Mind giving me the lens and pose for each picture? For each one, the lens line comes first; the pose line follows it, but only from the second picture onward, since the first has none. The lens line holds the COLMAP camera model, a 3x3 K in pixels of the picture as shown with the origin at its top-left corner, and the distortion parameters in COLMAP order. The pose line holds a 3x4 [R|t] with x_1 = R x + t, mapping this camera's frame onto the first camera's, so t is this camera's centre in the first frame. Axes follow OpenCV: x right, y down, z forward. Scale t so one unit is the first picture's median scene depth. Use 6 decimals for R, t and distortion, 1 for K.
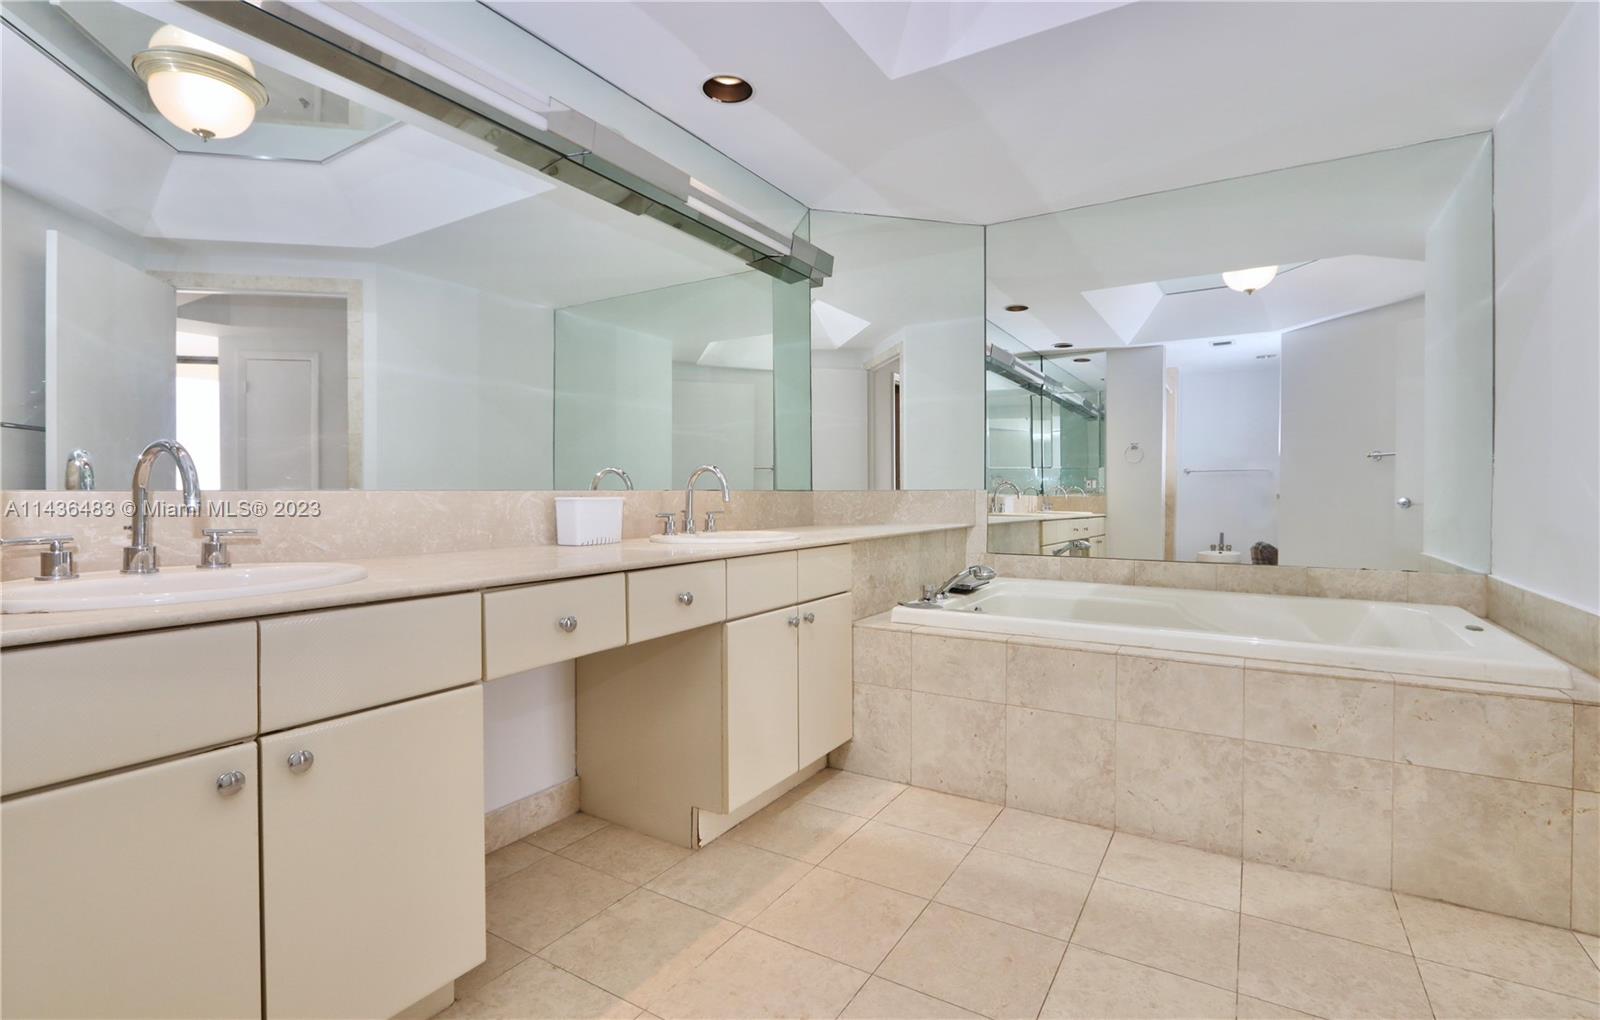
lens RADIAL K [[728.2, 0, 795.3], [0, 728.2, 497.5], [0, 0, 1]] dist [-0.023651, -0.000056]
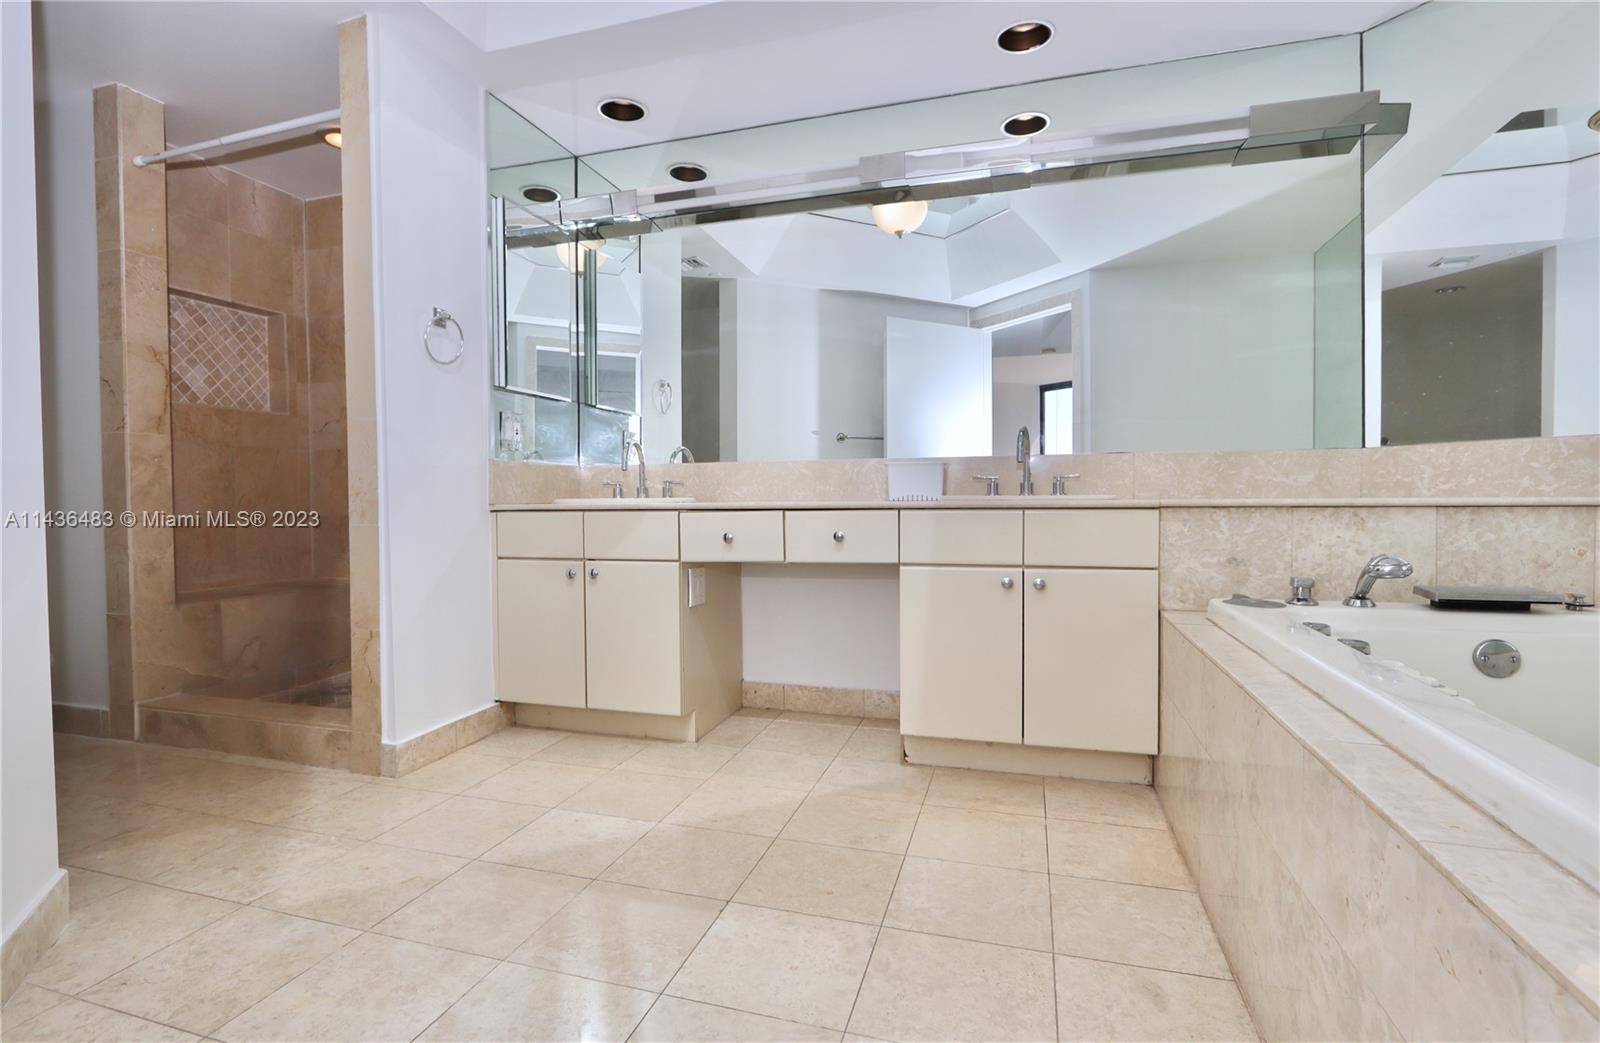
lens RADIAL K [[779.8, 0, 794.0], [0, 779.8, 519.6], [0, 0, 1]] dist [-0.004443, -0.000520]
pose [[0.270749, 0.031062, -0.962149, 1.042875], [-0.000353, 0.999482, 0.032168, 0.061339], [0.962650, -0.008370, 0.270620, 0.516230]]
